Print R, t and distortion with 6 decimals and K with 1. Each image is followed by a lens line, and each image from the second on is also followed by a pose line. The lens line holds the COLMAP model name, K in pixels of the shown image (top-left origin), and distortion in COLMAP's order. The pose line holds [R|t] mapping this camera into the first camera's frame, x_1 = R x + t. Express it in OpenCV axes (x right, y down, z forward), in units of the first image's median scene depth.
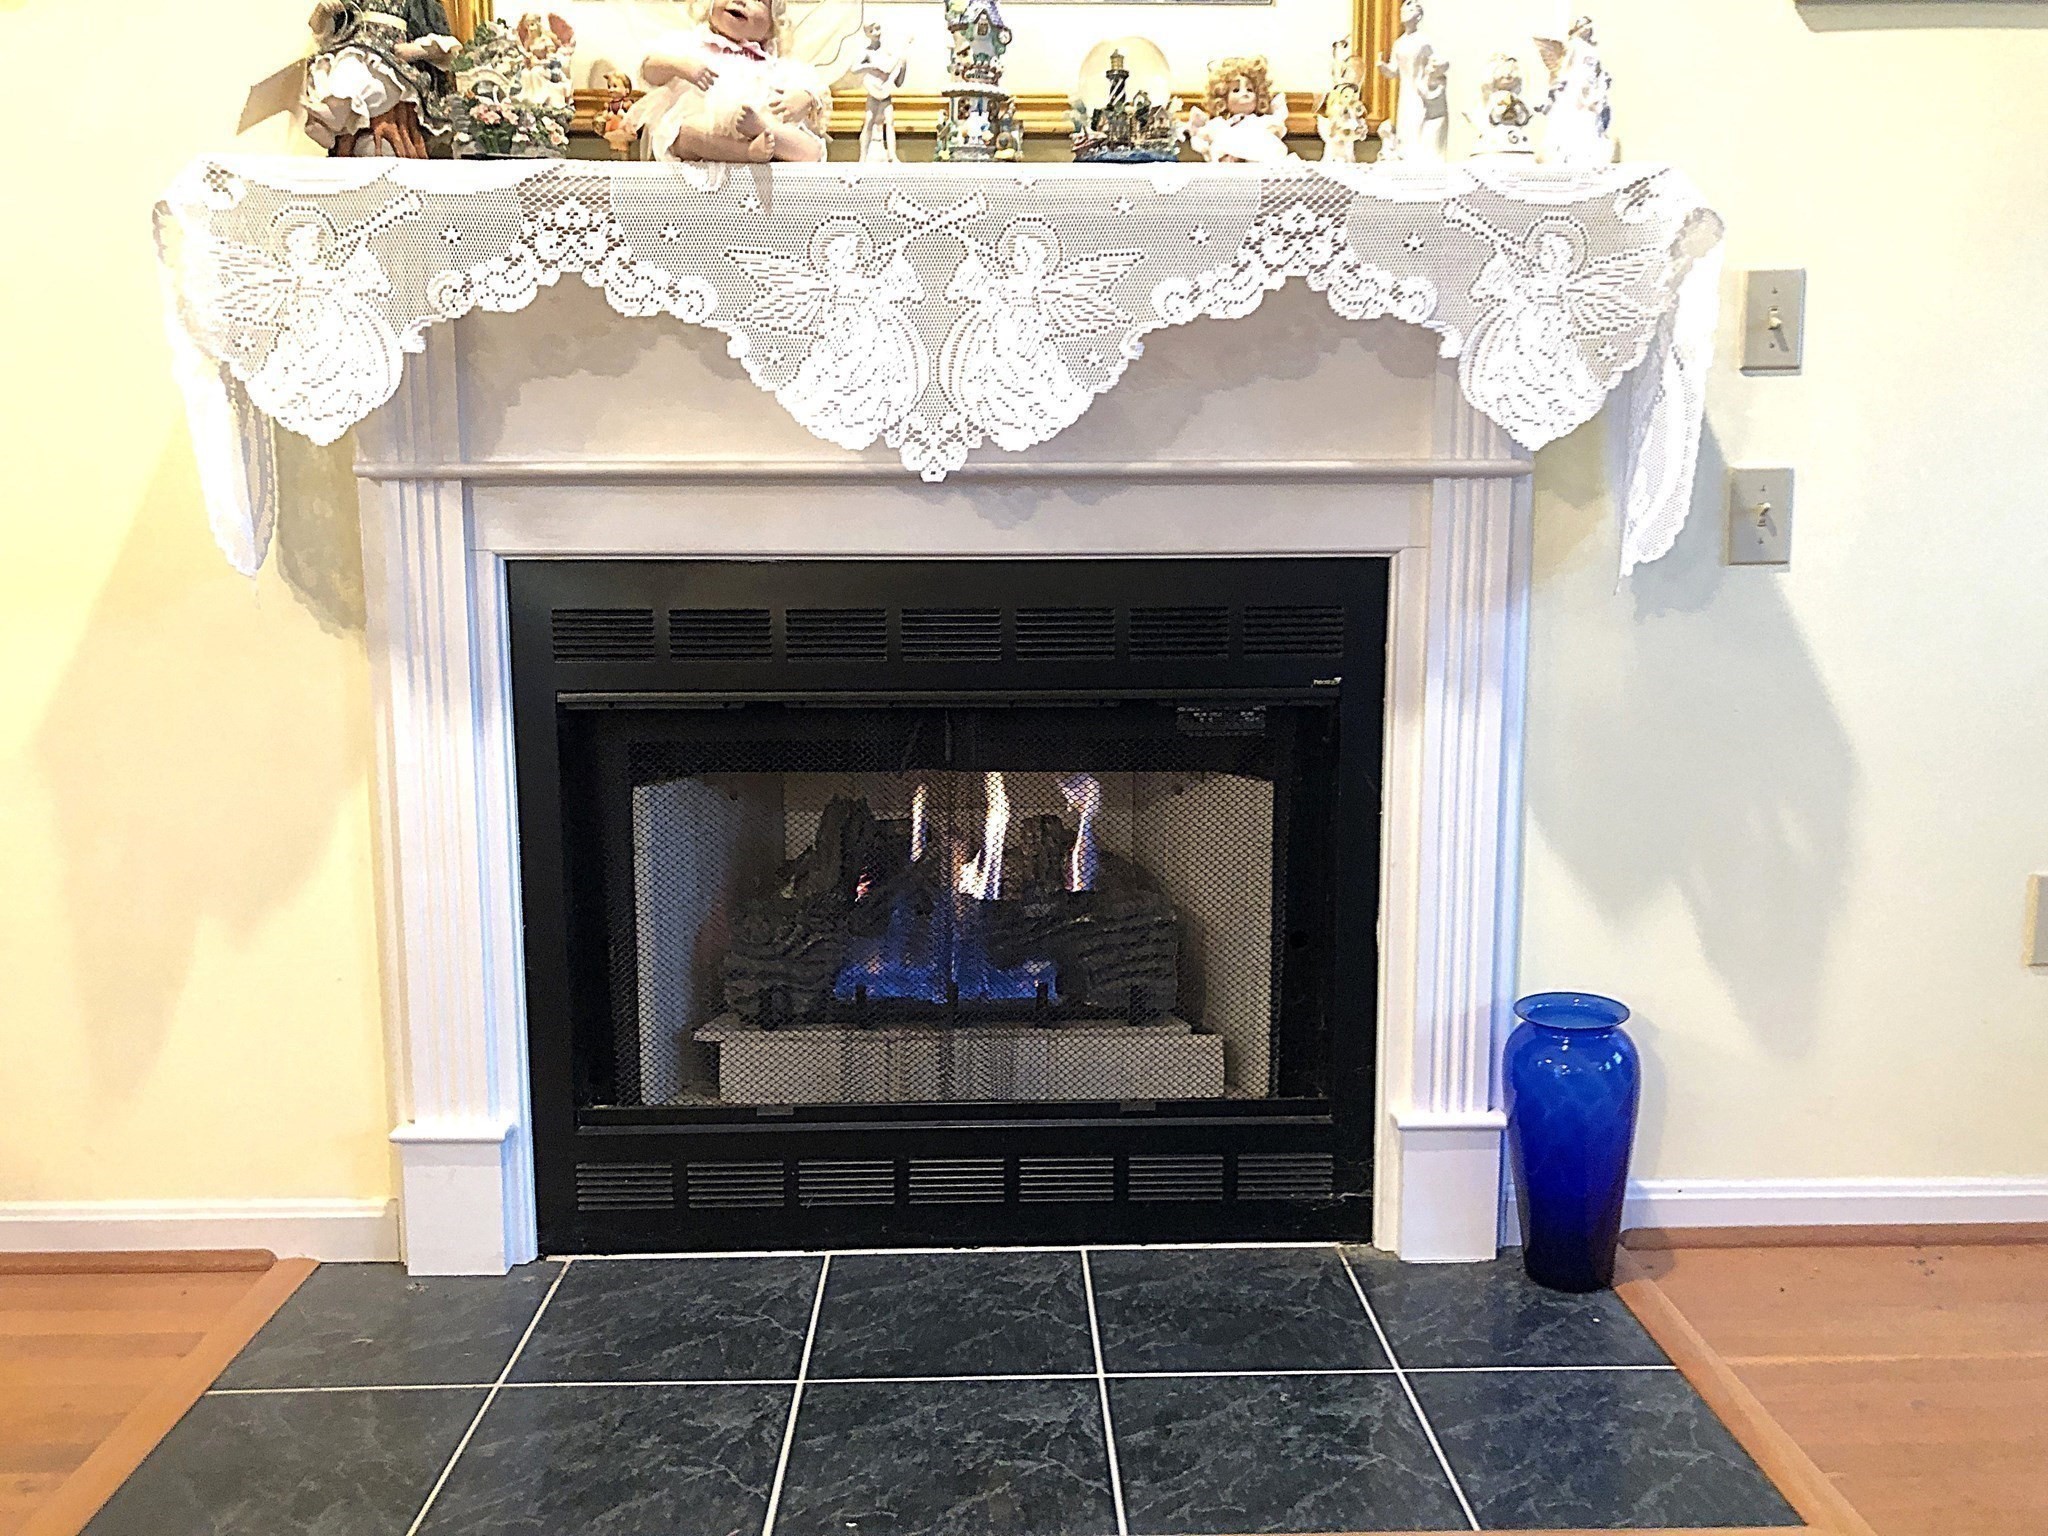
lens RADIAL K [[1687.0, 0, 1021.9], [0, 1687.0, 763.7], [0, 0, 1]] dist [0.030677, -0.013051]
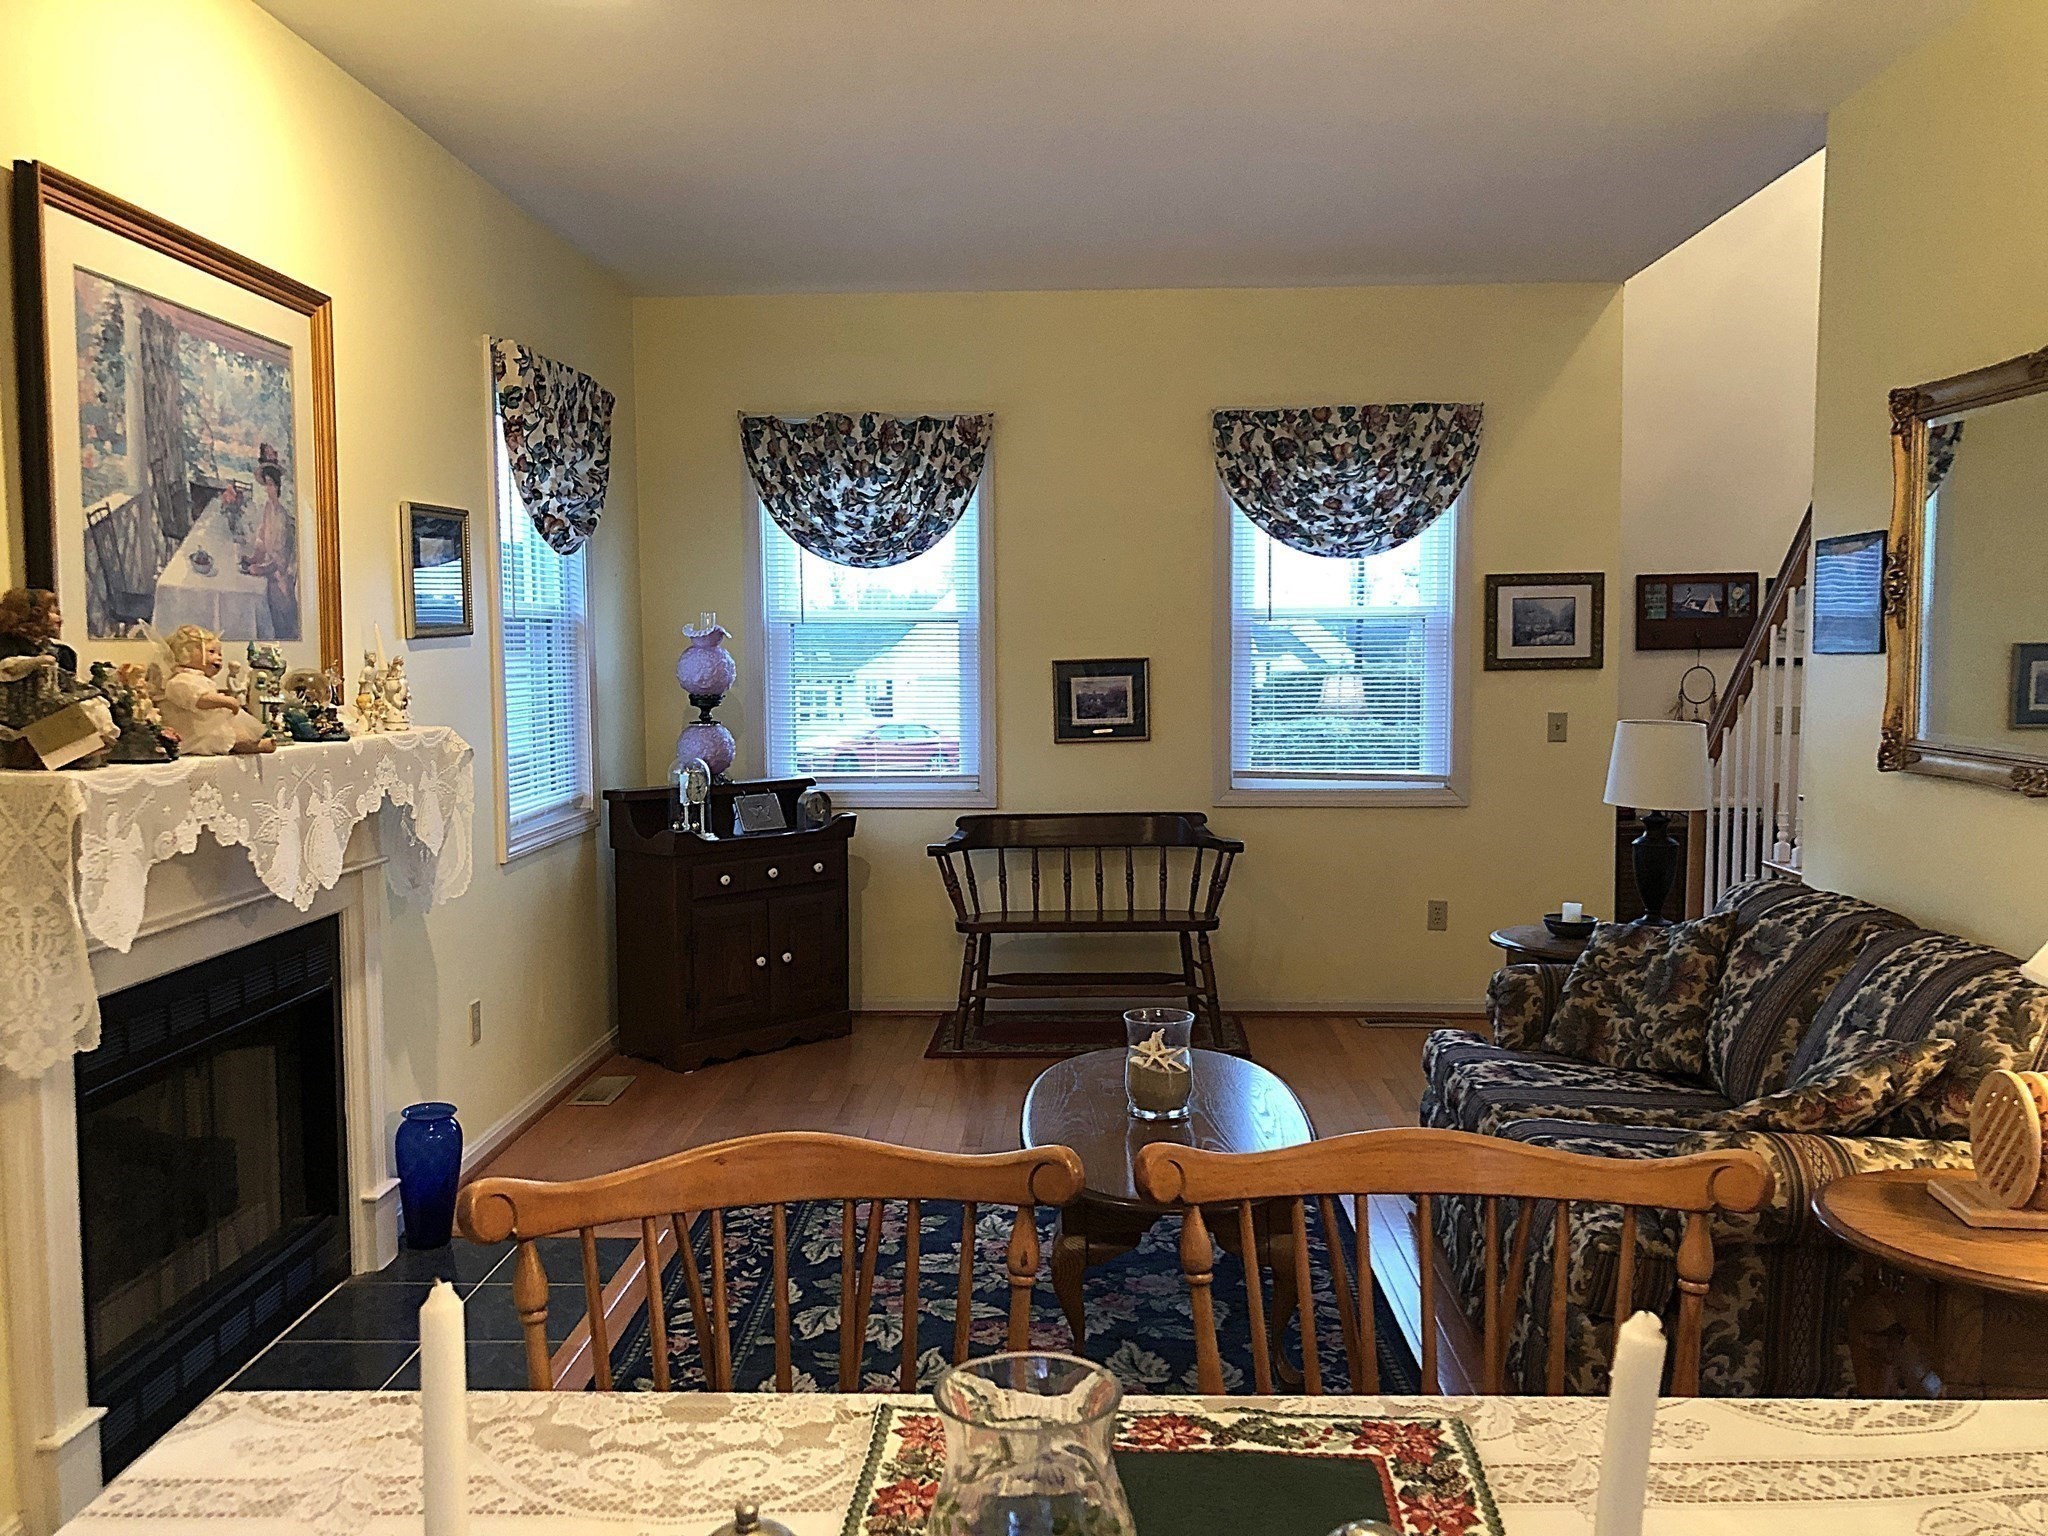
lens RADIAL K [[1687.0, 0, 1022.7], [0, 1687.0, 769.5], [0, 0, 1]] dist [0.030677, -0.013051]
pose [[0.054530, -0.069327, 0.996103, -1.882418], [0.139454, 0.988339, 0.061152, -0.330887], [-0.988726, 0.135576, 0.063562, 0.080866]]
